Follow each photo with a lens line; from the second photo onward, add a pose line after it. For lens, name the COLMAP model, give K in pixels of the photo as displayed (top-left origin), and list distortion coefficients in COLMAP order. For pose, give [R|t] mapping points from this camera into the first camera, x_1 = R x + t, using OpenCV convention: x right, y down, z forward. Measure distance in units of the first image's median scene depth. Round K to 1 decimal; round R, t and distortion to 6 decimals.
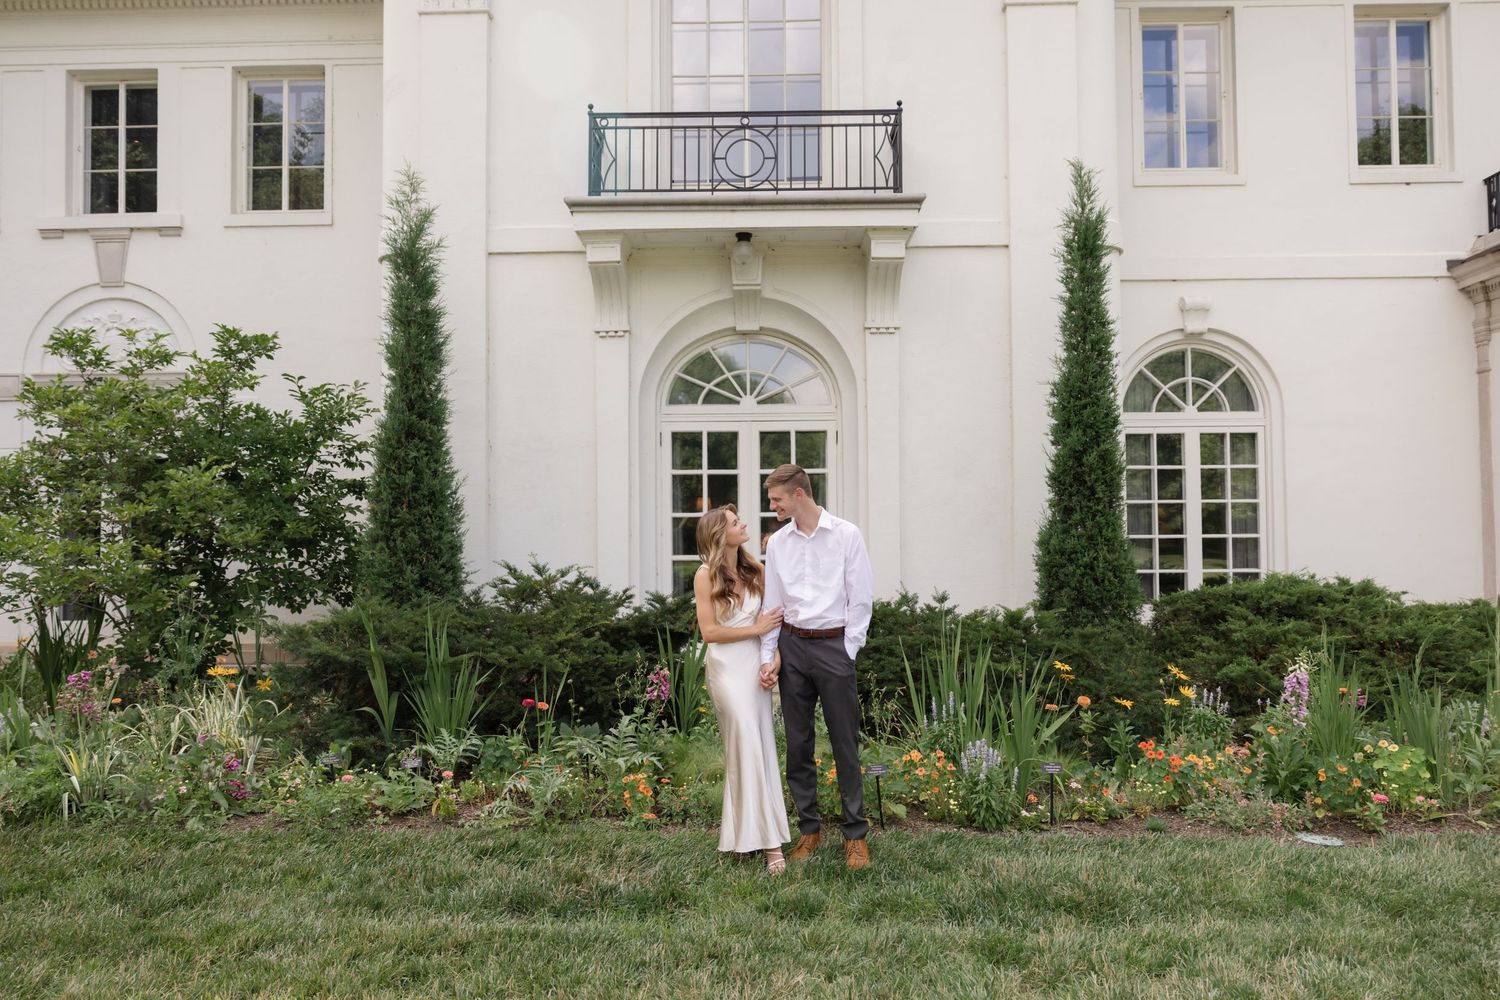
lens RADIAL K [[1097.4, 0, 750.9], [0, 1097.4, 495.0], [0, 0, 1]] dist [-0.003944, 0.003655]
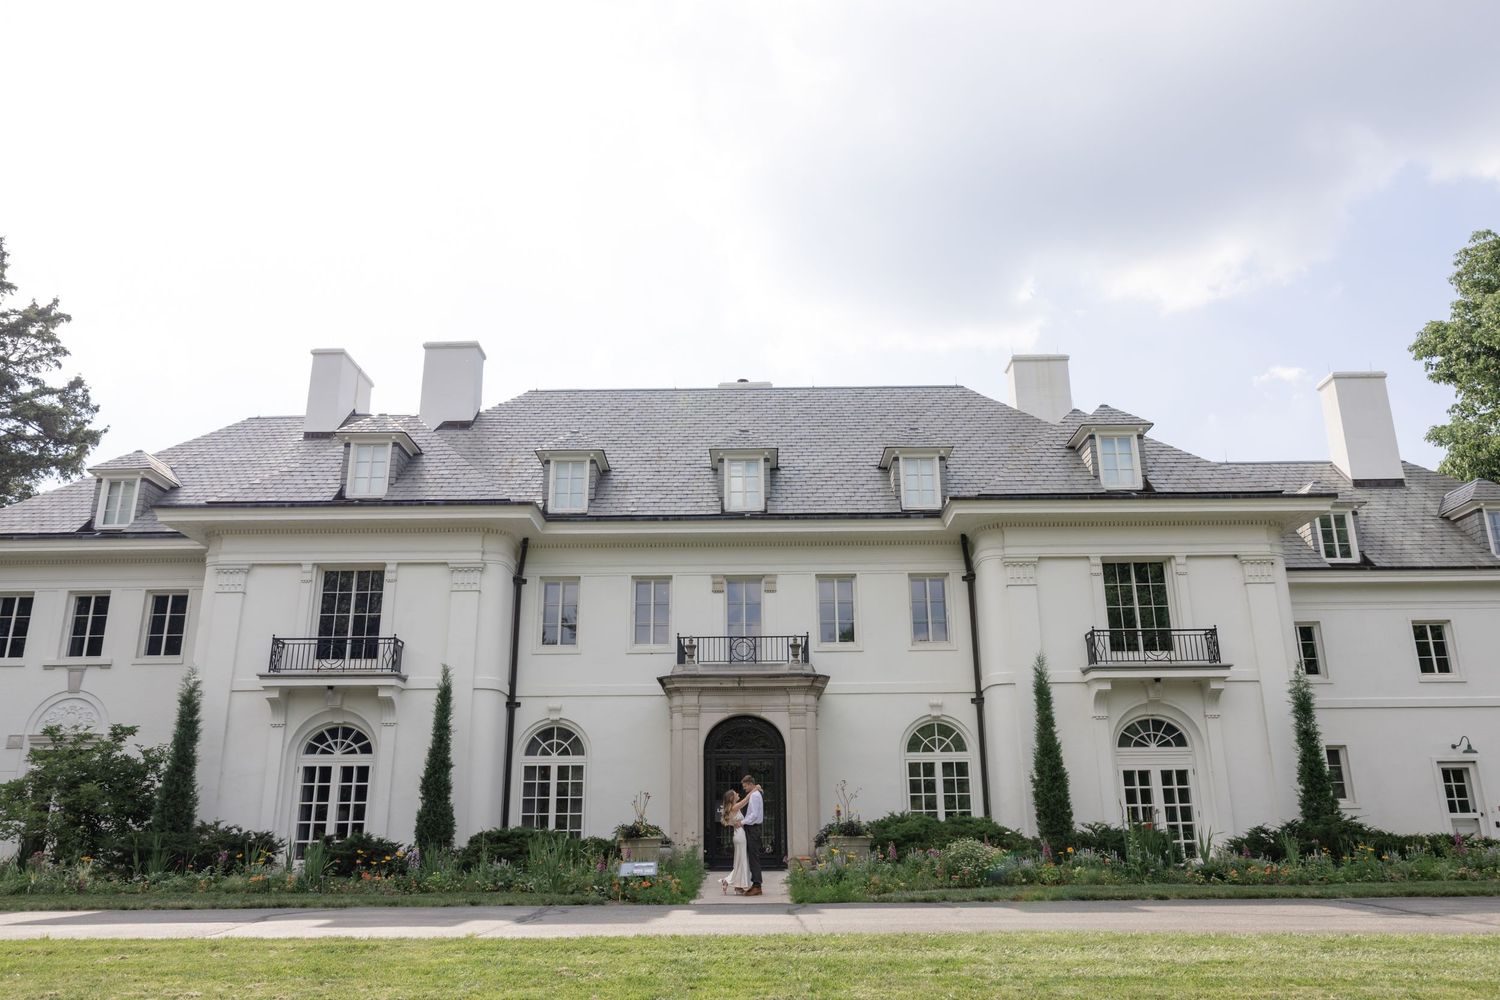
lens RADIAL K [[1097.4, 0, 746.7], [0, 1097.4, 502.0], [0, 0, 1]] dist [-0.003944, 0.003655]
pose [[0.999801, 0.004720, 0.019373, 0.827951], [0.000476, 0.965657, -0.259820, 0.005663], [-0.019934, 0.259777, 0.965463, -1.431884]]
